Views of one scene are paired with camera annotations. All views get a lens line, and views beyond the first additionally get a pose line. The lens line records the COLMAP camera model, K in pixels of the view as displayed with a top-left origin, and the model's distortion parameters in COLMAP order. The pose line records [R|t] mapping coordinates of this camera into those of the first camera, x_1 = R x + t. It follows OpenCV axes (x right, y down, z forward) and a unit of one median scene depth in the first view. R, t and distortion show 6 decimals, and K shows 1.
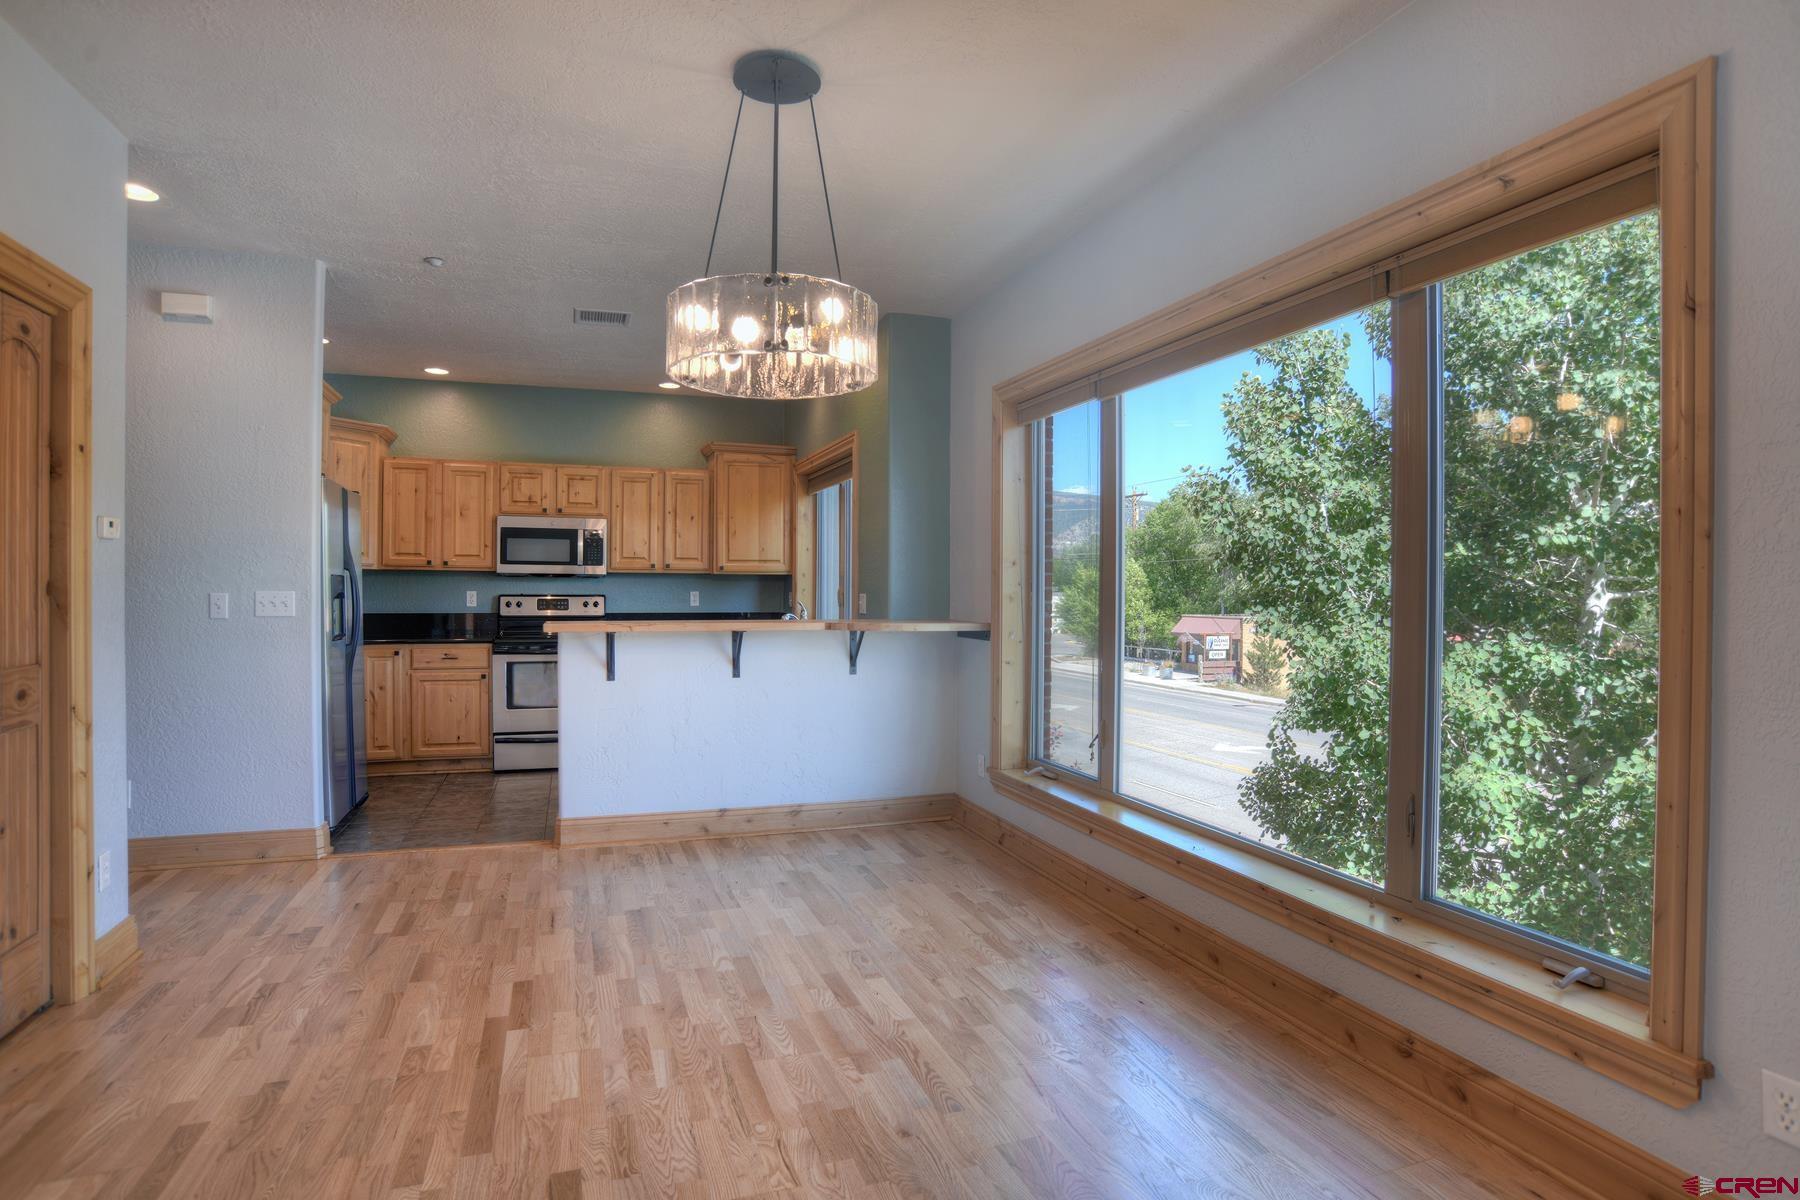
lens RADIAL K [[946.2, 0, 888.6], [0, 946.2, 596.2], [0, 0, 1]] dist [-0.100178, 0.046413]
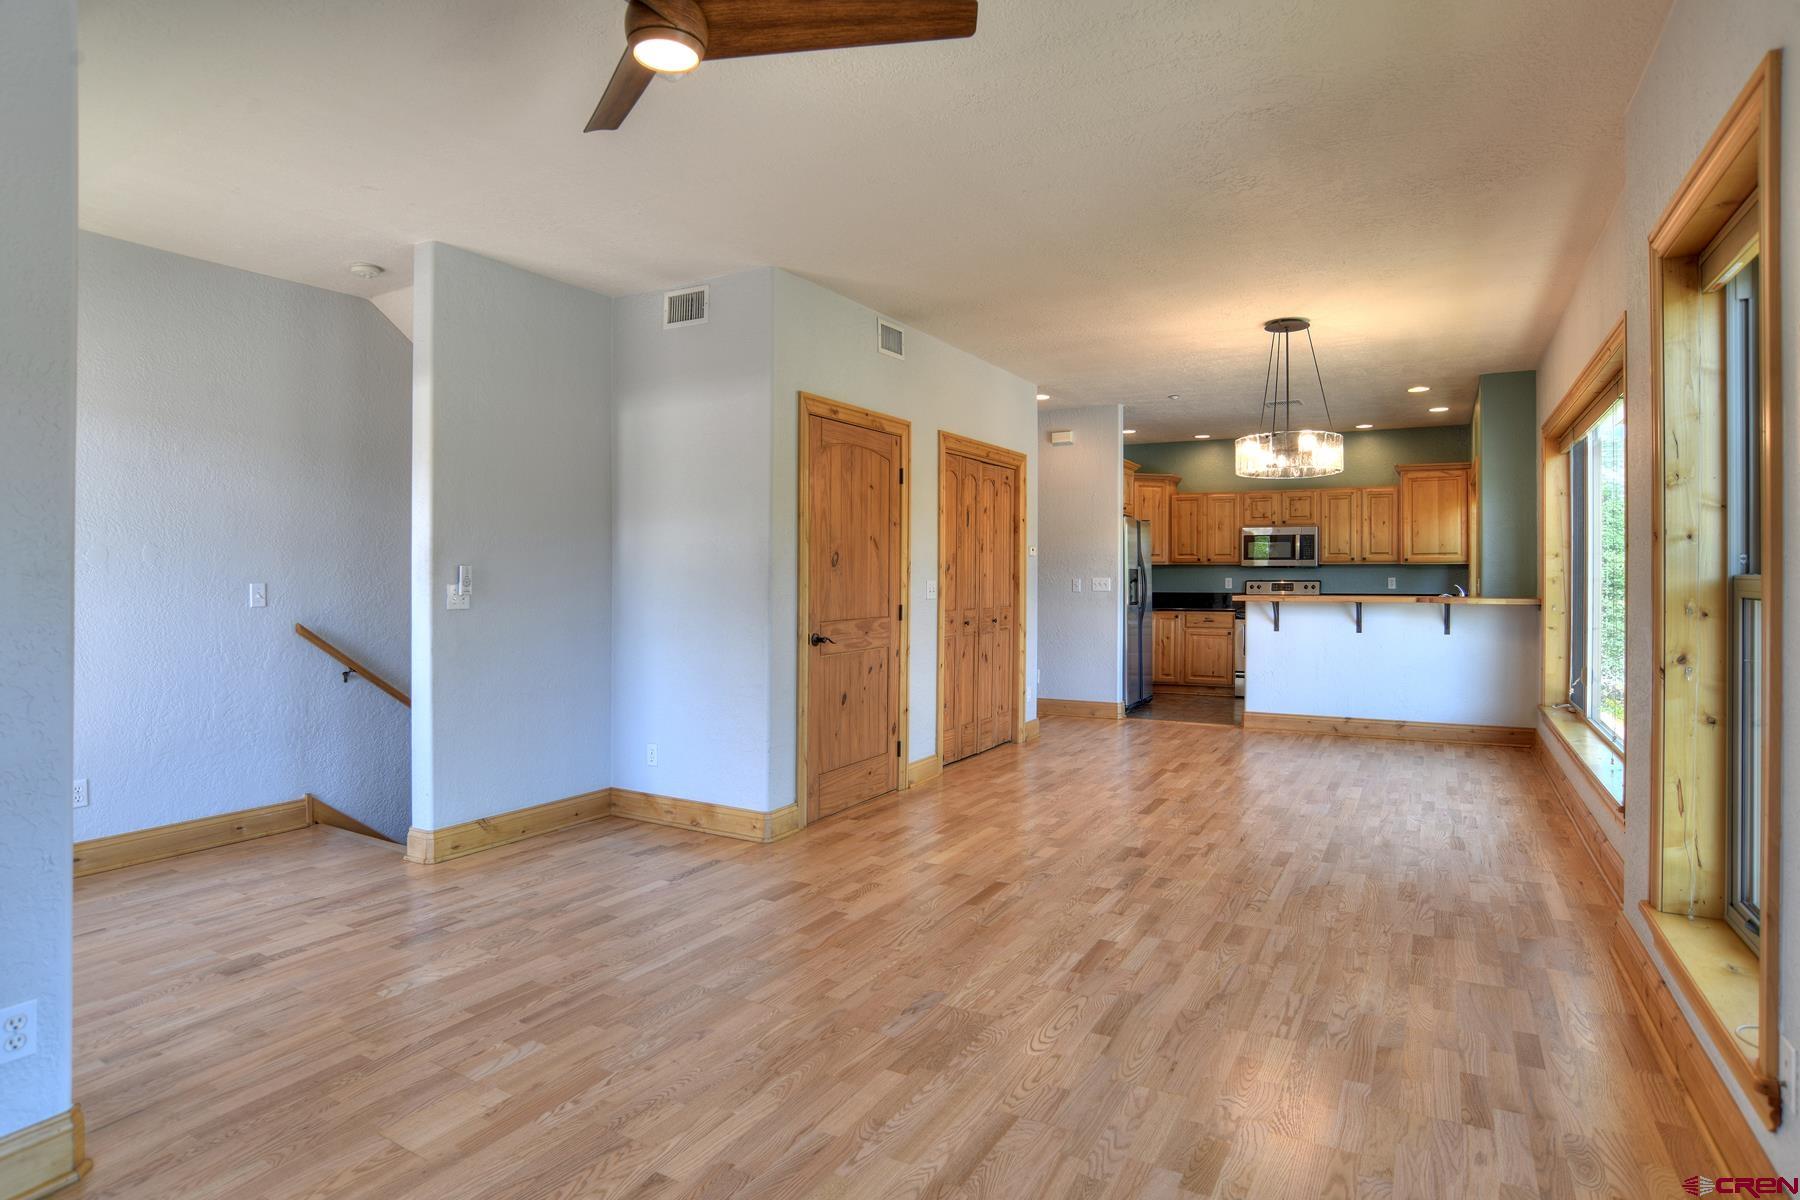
lens RADIAL K [[935.2, 0, 914.0], [0, 935.2, 595.0], [0, 0, 1]] dist [-0.075905, 0.040549]
pose [[0.666587, 0.009163, -0.745371, 0.398261], [-0.000930, 0.999934, 0.011460, 0.006362], [0.745427, -0.006946, 0.666551, -0.457408]]
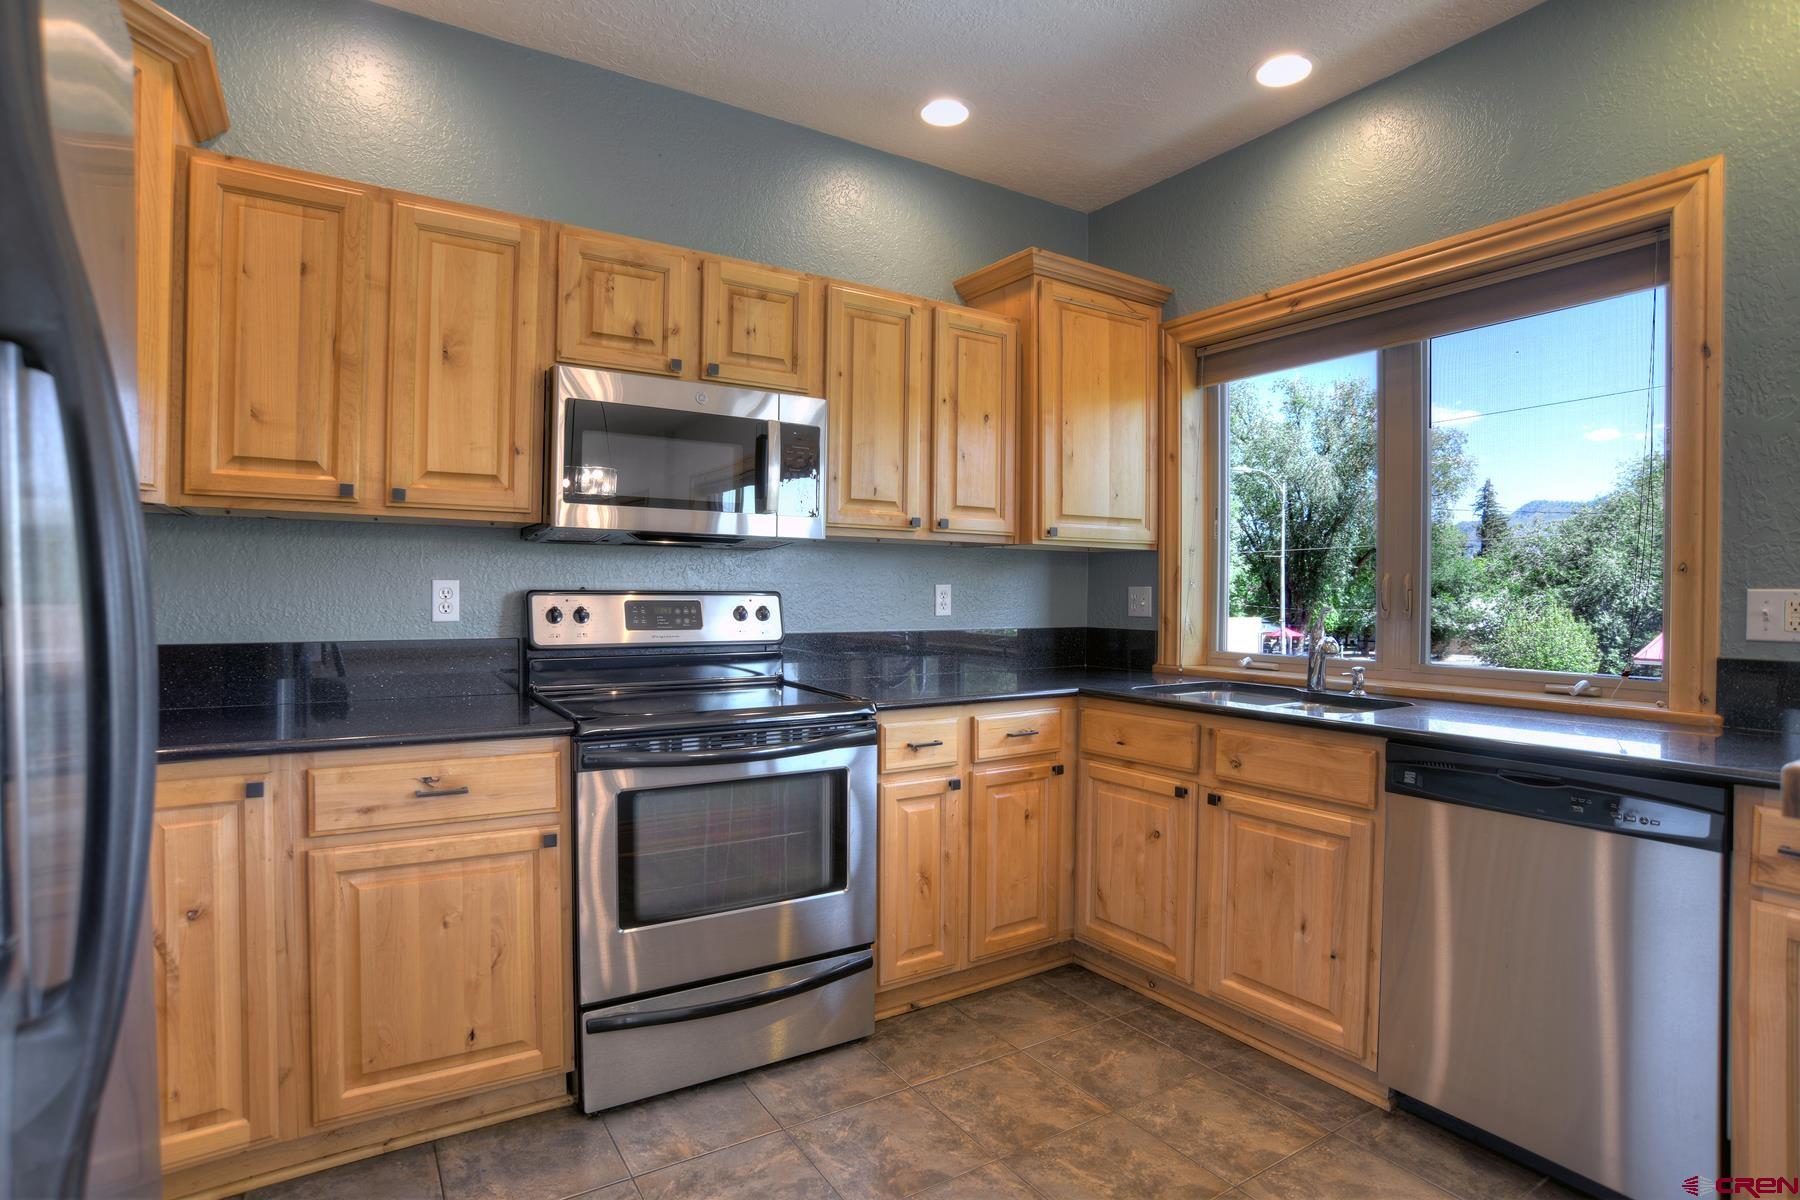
lens RADIAL K [[935.2, 0, 914.0], [0, 935.2, 595.0], [0, 0, 1]] dist [-0.075905, 0.040549]
pose [[0.970657, 0.002384, 0.240457, -0.430523], [-0.003179, 0.999991, 0.002919, -0.001283], [-0.240448, -0.003597, 0.970655, 0.723514]]
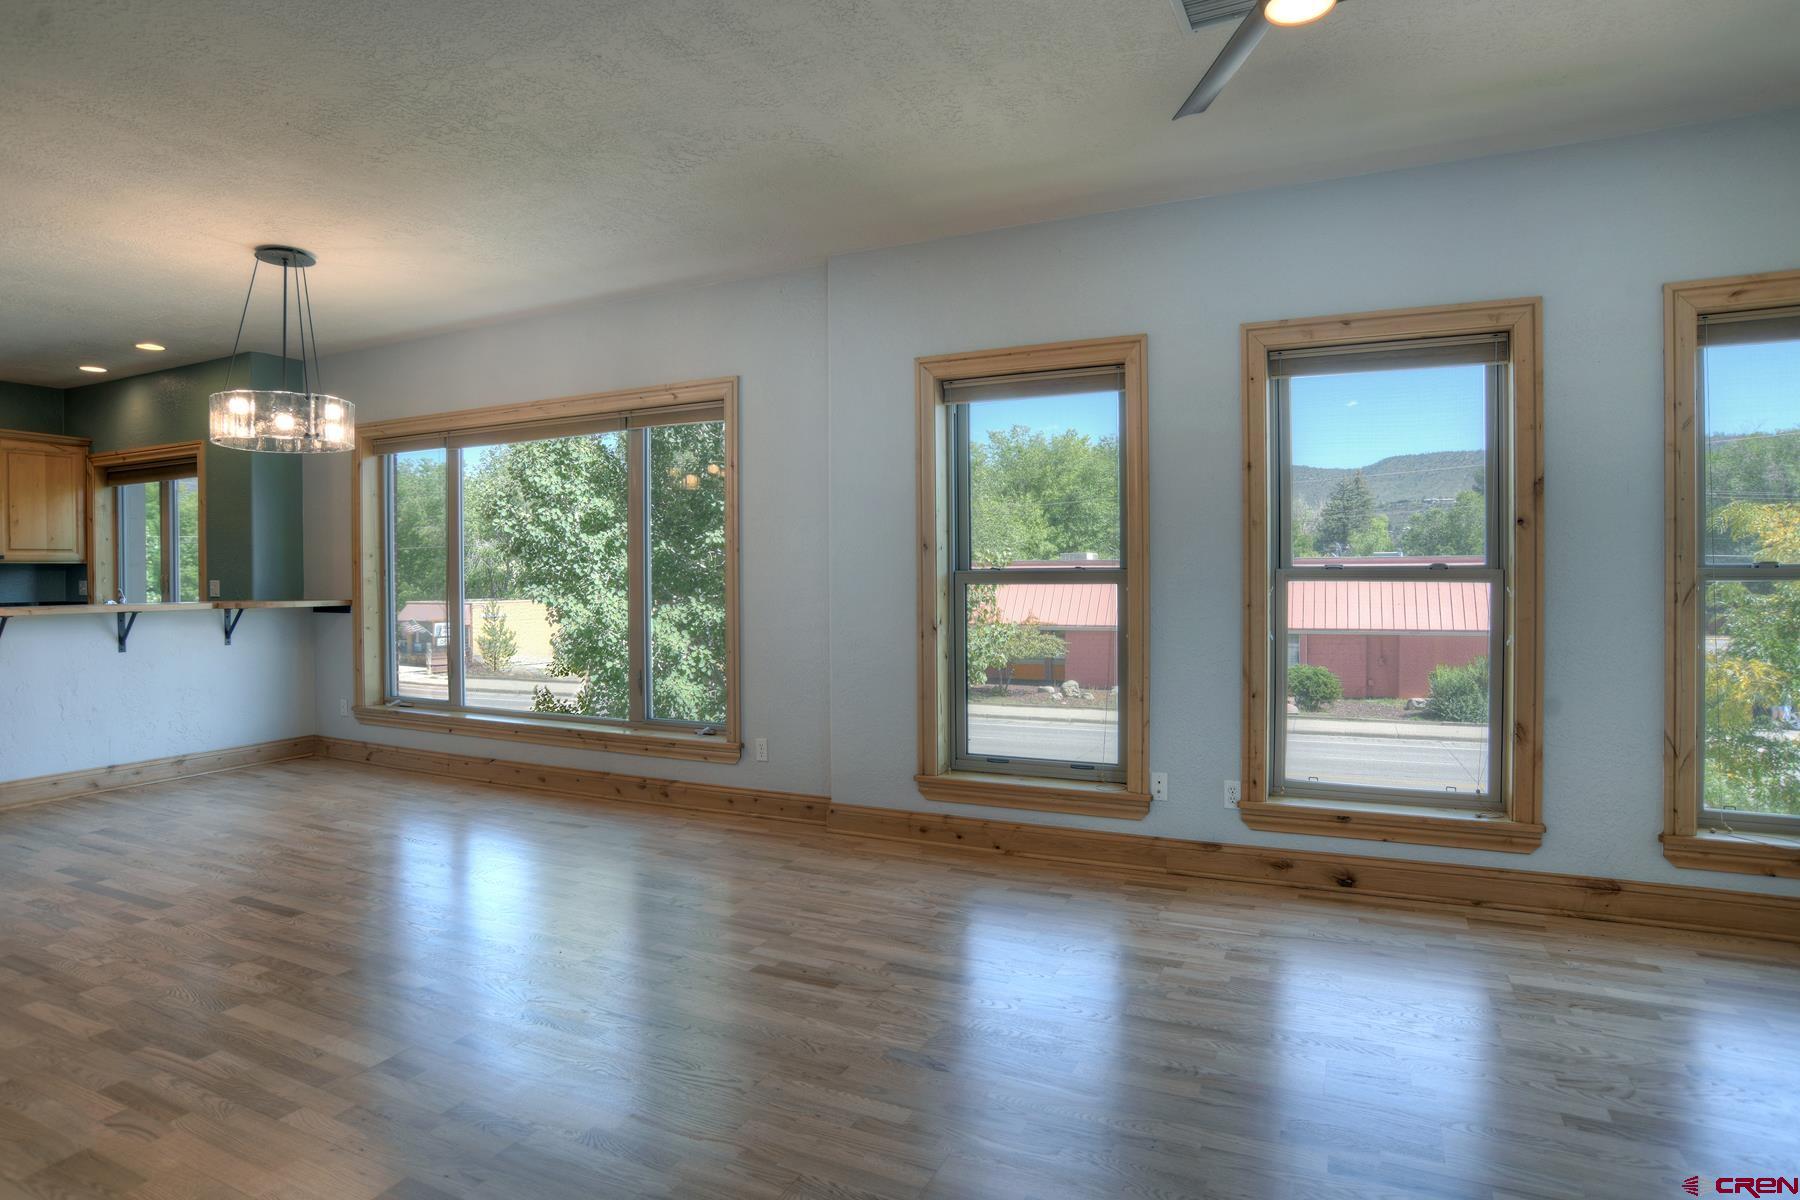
lens RADIAL K [[1009.9, 0, 892.4], [0, 1009.9, 601.5], [0, 0, 1]] dist [-0.107160, 0.064622]
pose [[0.715791, -0.028688, 0.697725, -0.262267], [0.014372, 0.999549, 0.026354, 0.004280], [-0.698166, -0.008837, 0.715881, -0.447064]]
